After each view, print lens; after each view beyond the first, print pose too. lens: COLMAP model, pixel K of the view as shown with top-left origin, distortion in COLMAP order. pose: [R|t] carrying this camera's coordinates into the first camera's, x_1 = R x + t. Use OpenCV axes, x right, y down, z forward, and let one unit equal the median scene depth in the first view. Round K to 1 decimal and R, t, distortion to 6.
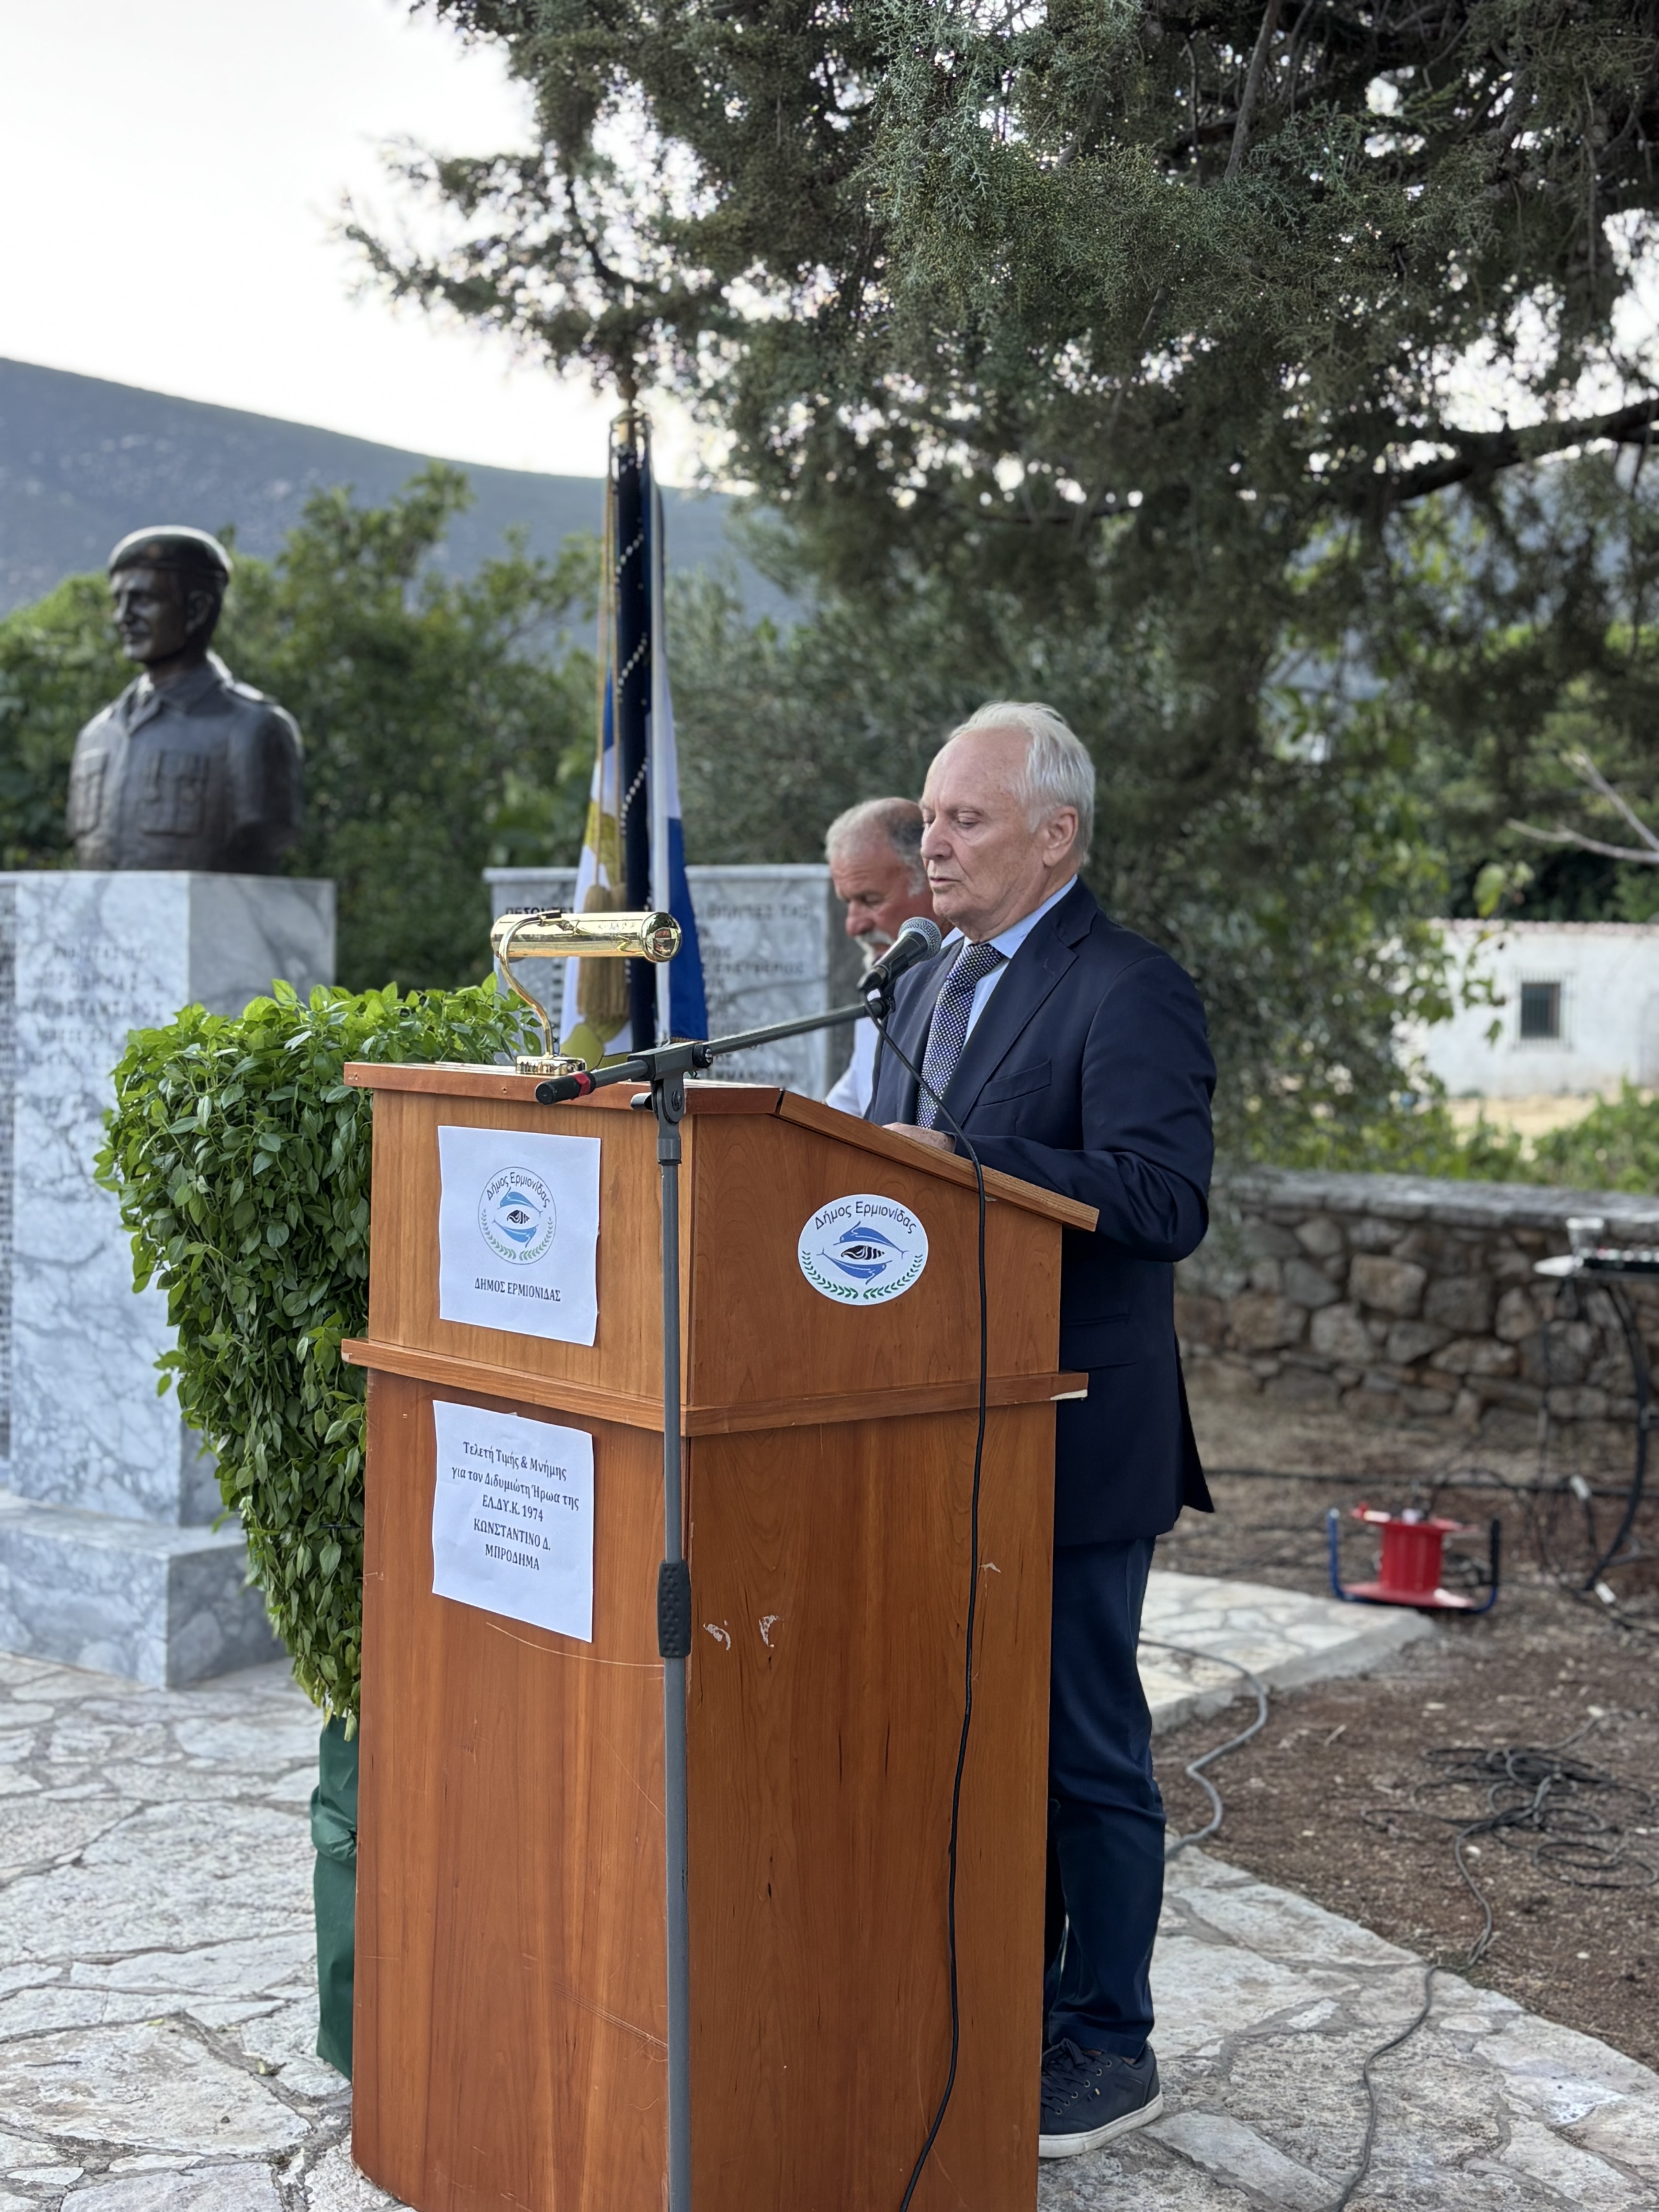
lens RADIAL K [[2877.5, 0, 840.7], [0, 2877.5, 1117.1], [0, 0, 1]] dist [0.193431, -0.727237]
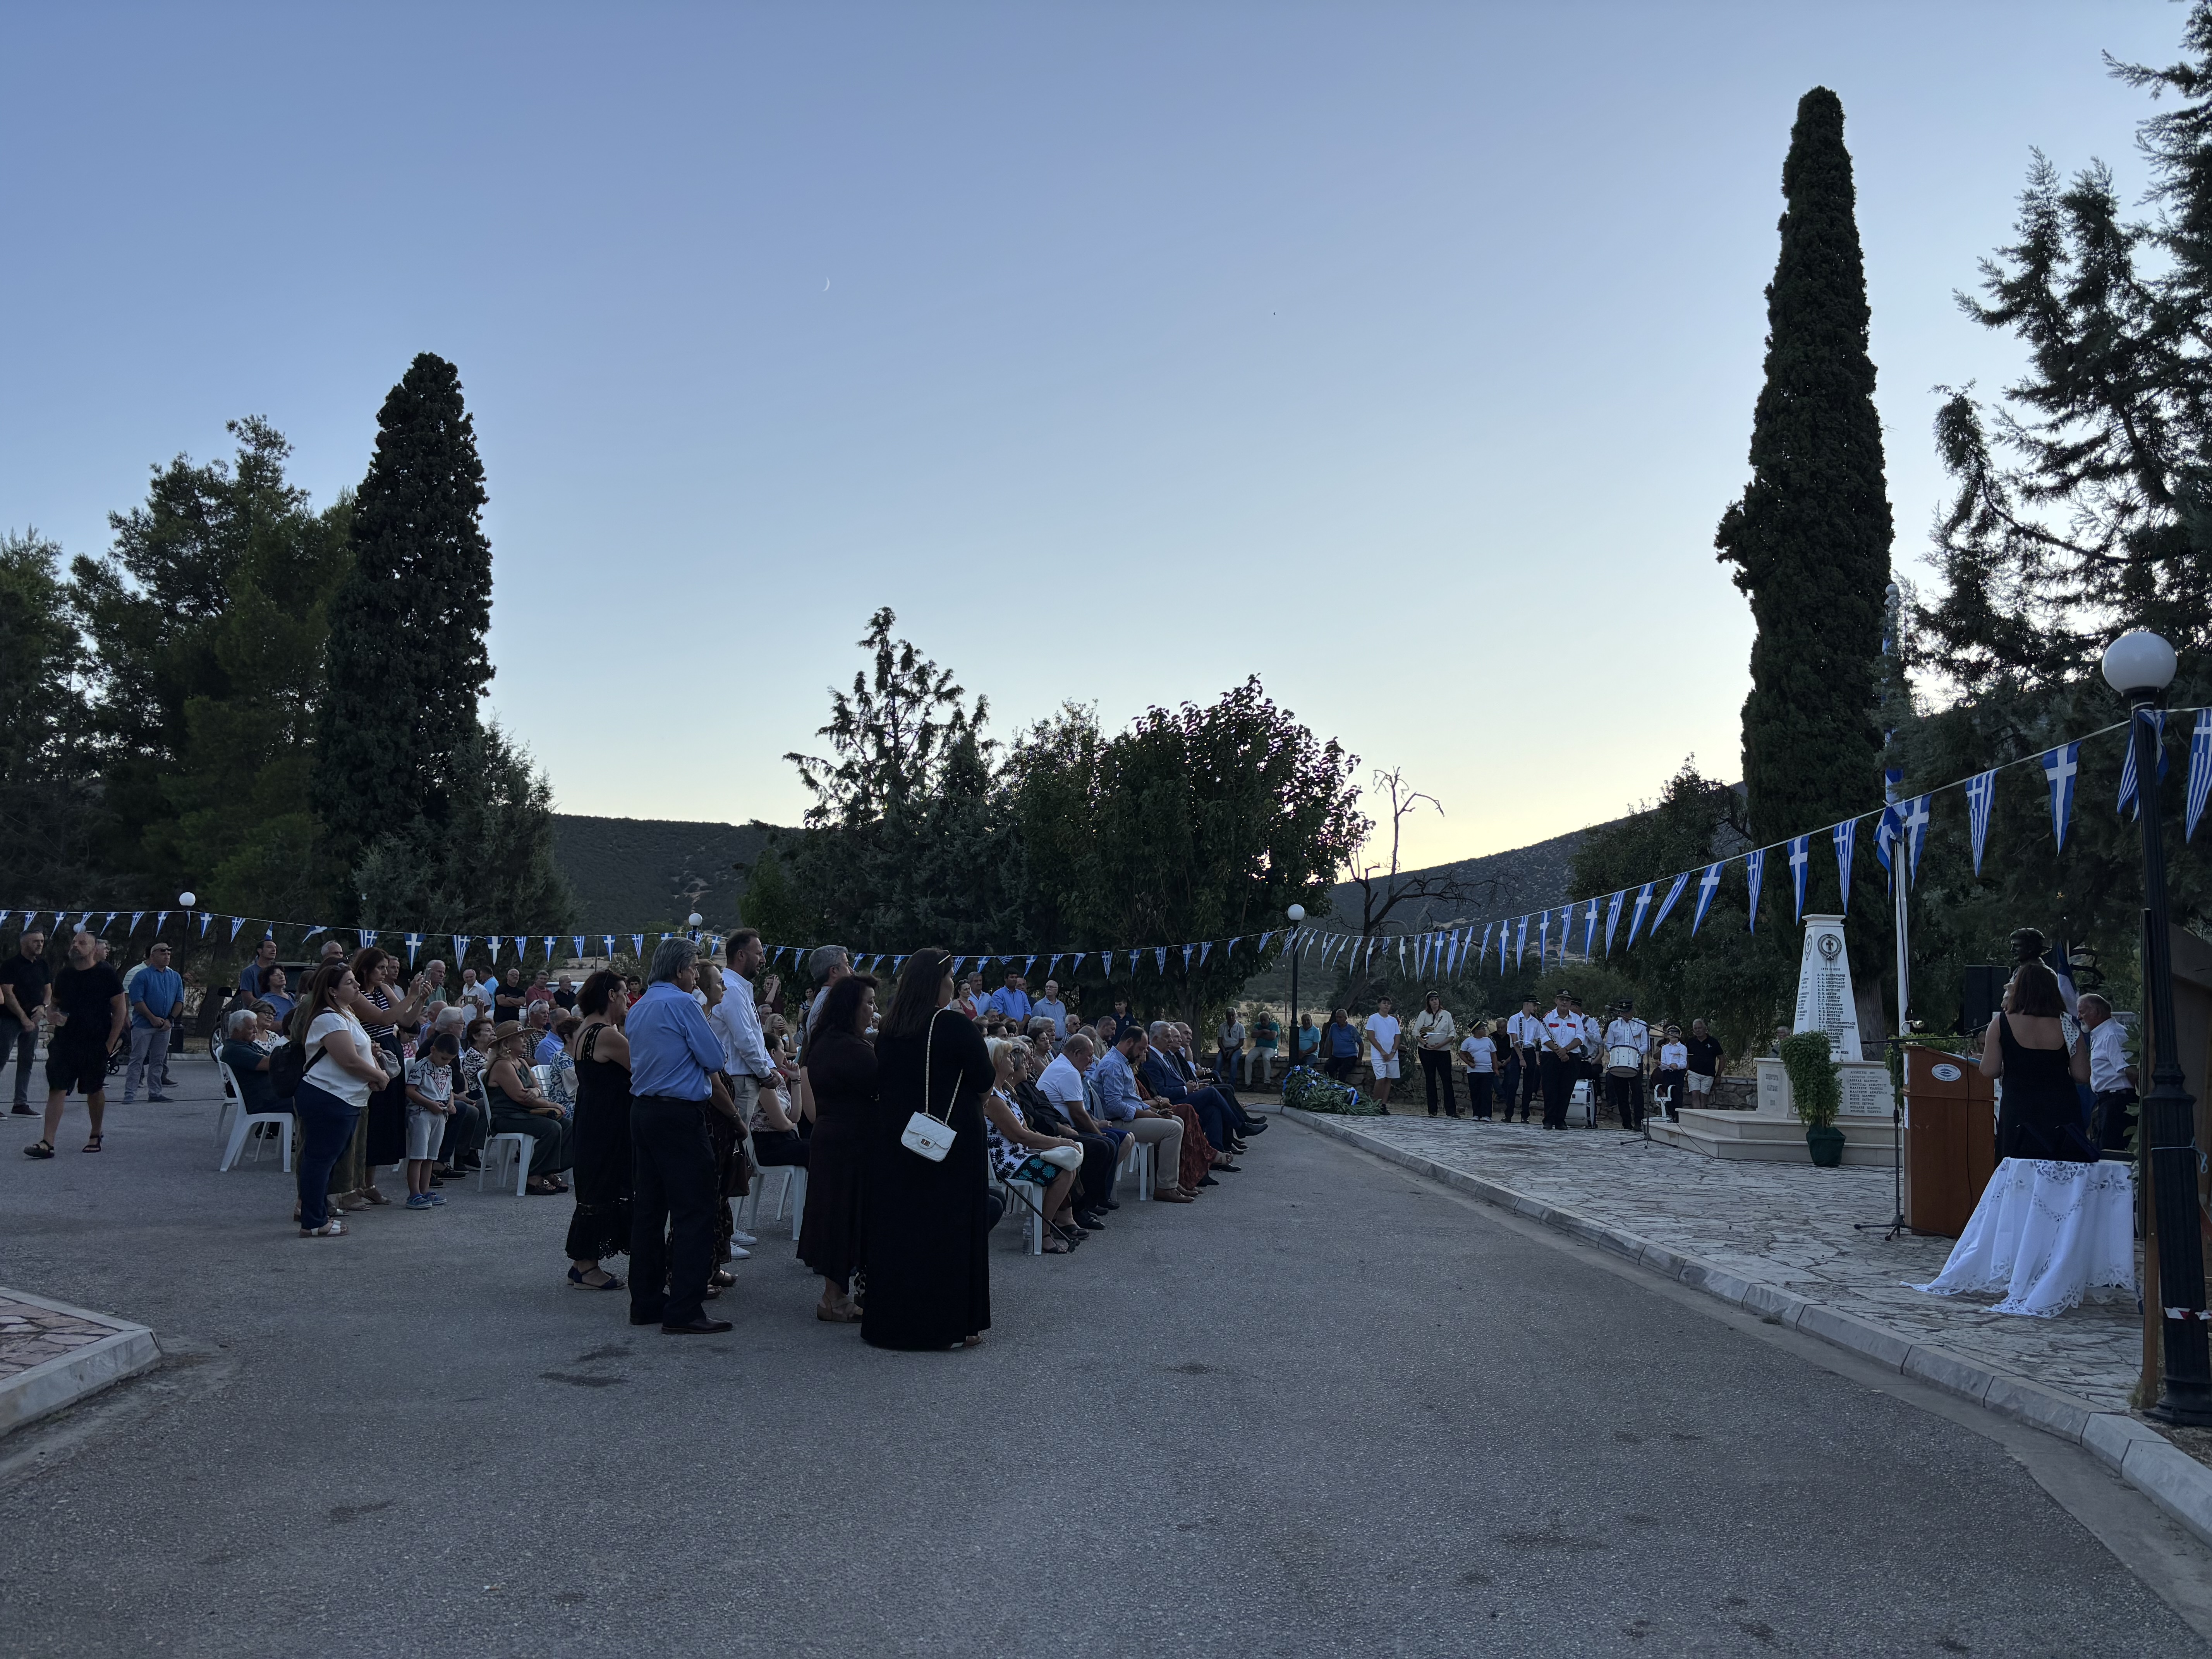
lens RADIAL K [[1625.4, 0, 1113.7], [0, 1625.4, 826.9], [0, 0, 1]] dist [-0.001084, 0.000722]
pose [[0.478344, -0.088971, -0.873654, 1.986388], [-0.075502, 0.987004, -0.141854, 0.135067], [0.874921, 0.133817, 0.465410, -2.053511]]
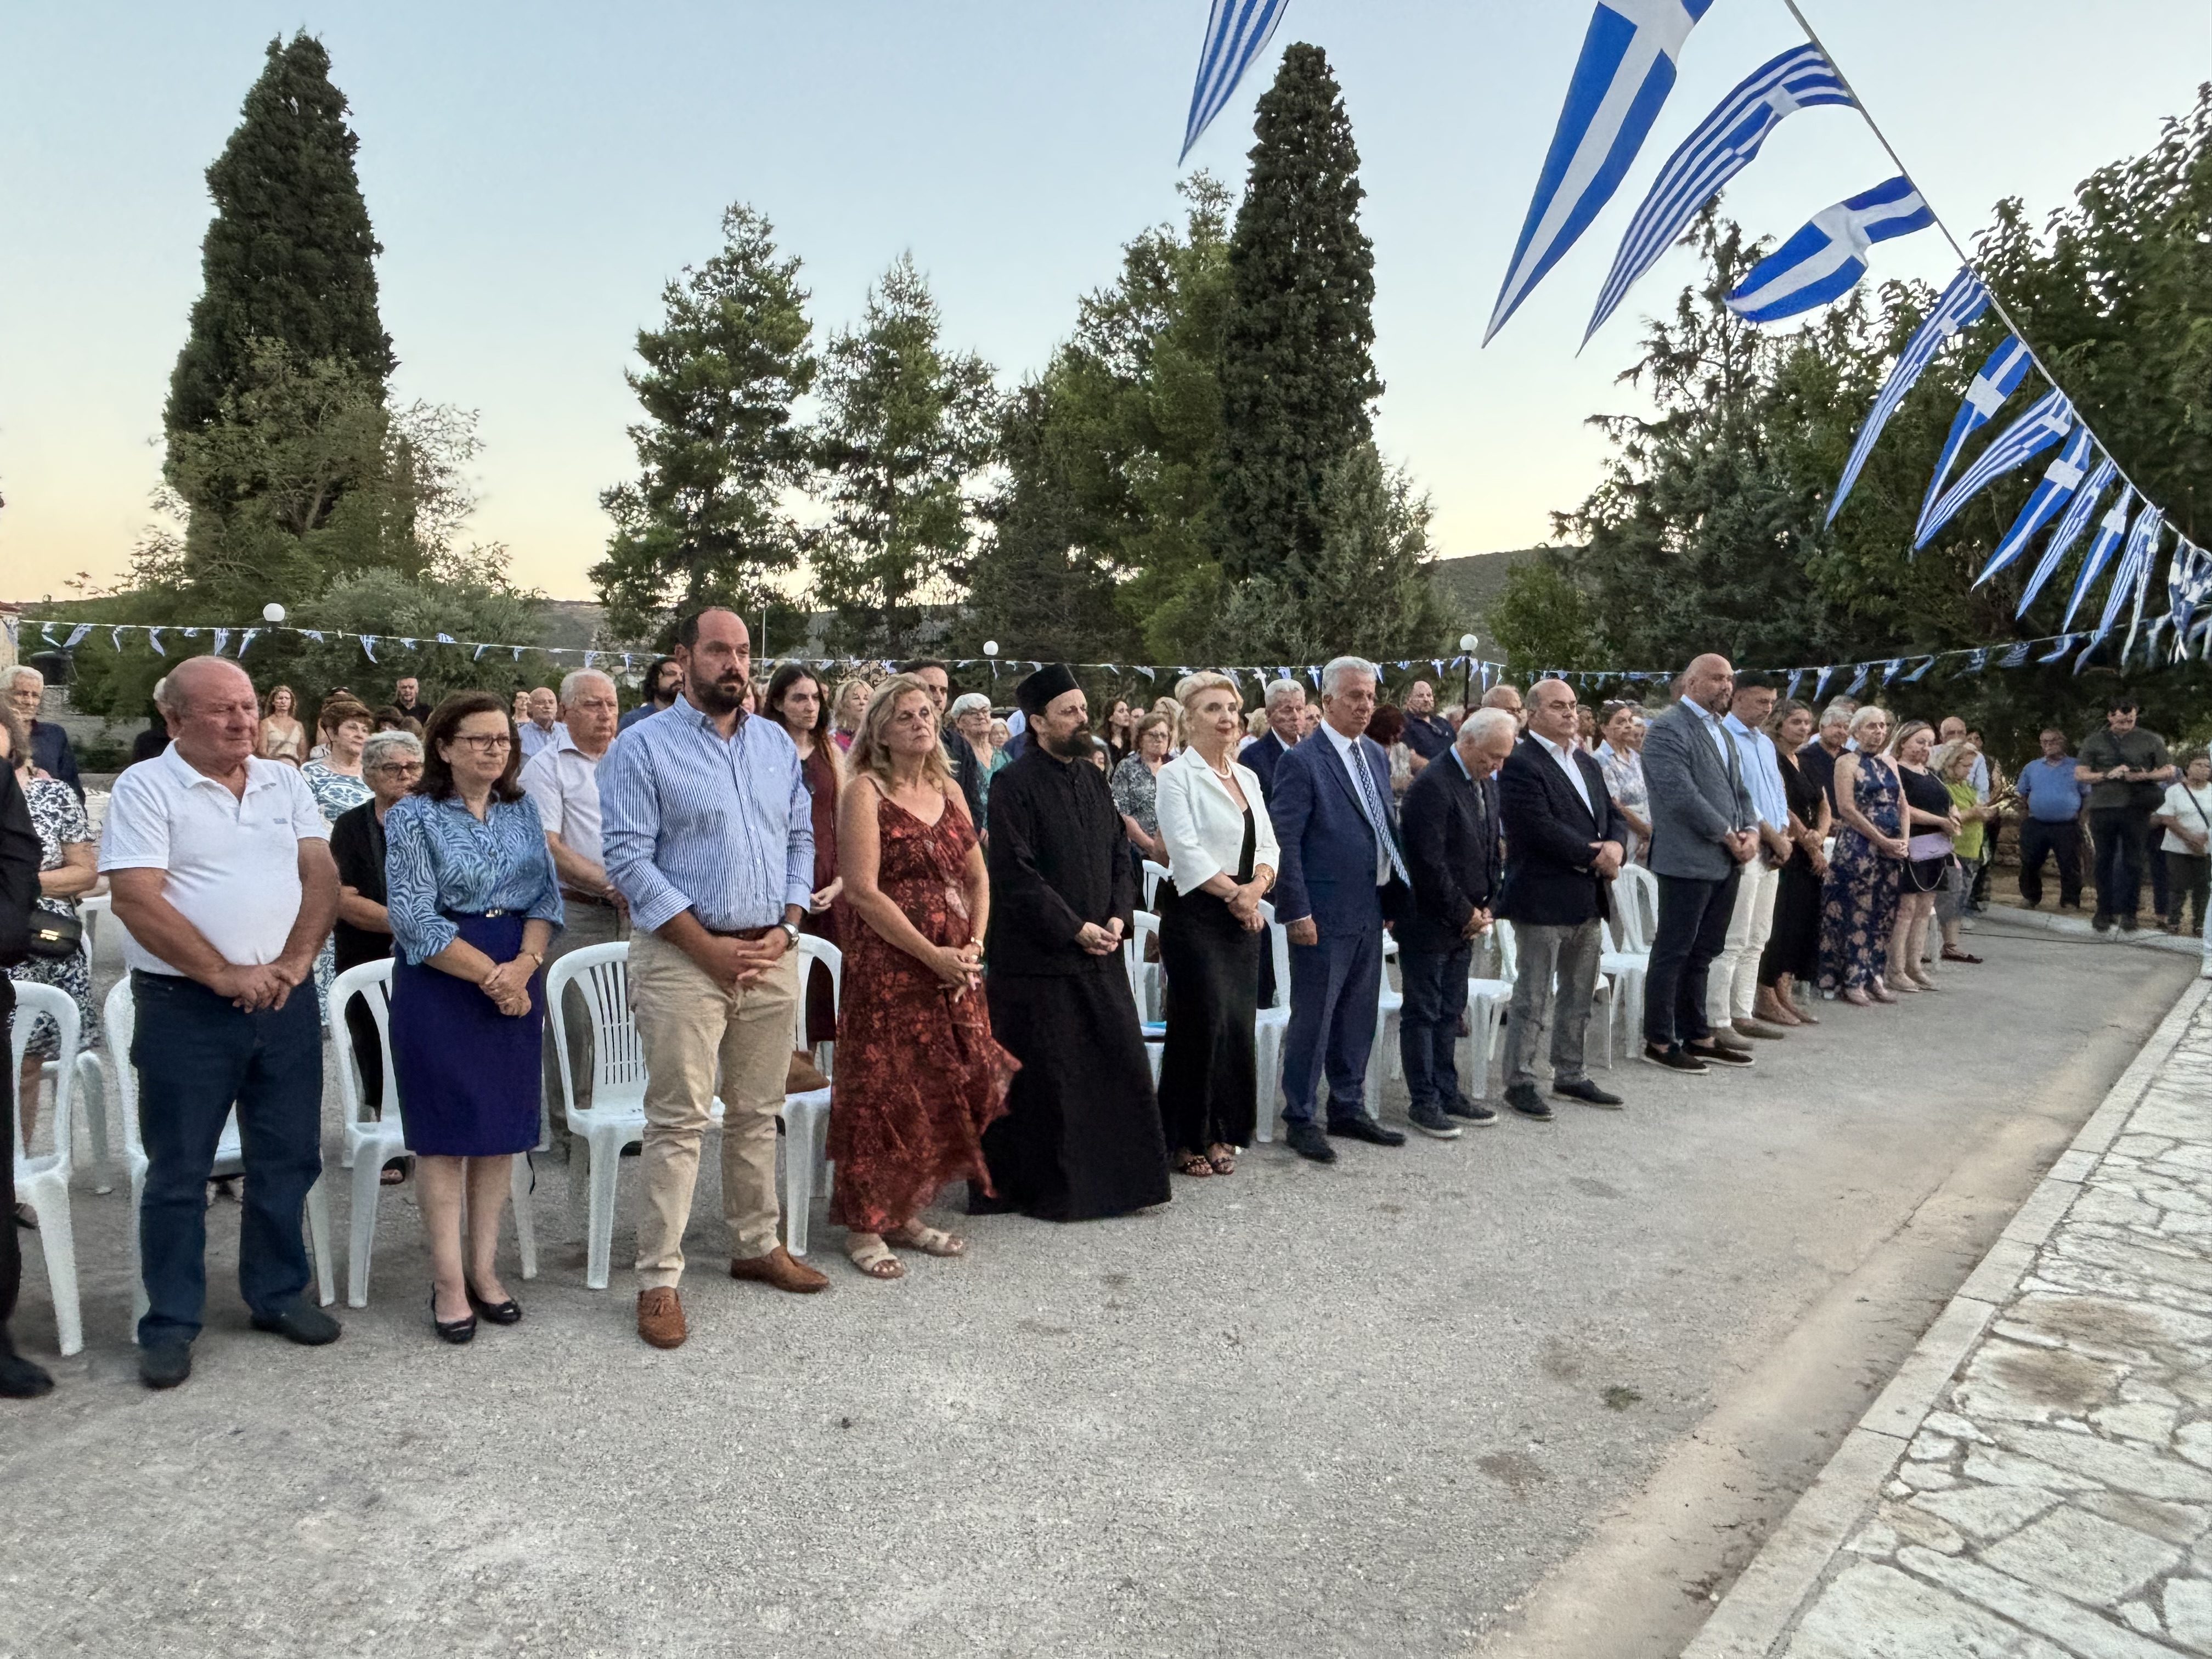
lens RADIAL K [[1557.1, 0, 1103.4], [0, 1557.1, 796.3], [0, 0, 1]] dist [-0.000467, -0.001976]
pose [[-0.235931, 0.034783, -0.971147, -0.011514], [-0.070004, 0.996154, 0.052686, -0.040170], [0.969245, 0.080415, -0.232589, 0.338483]]
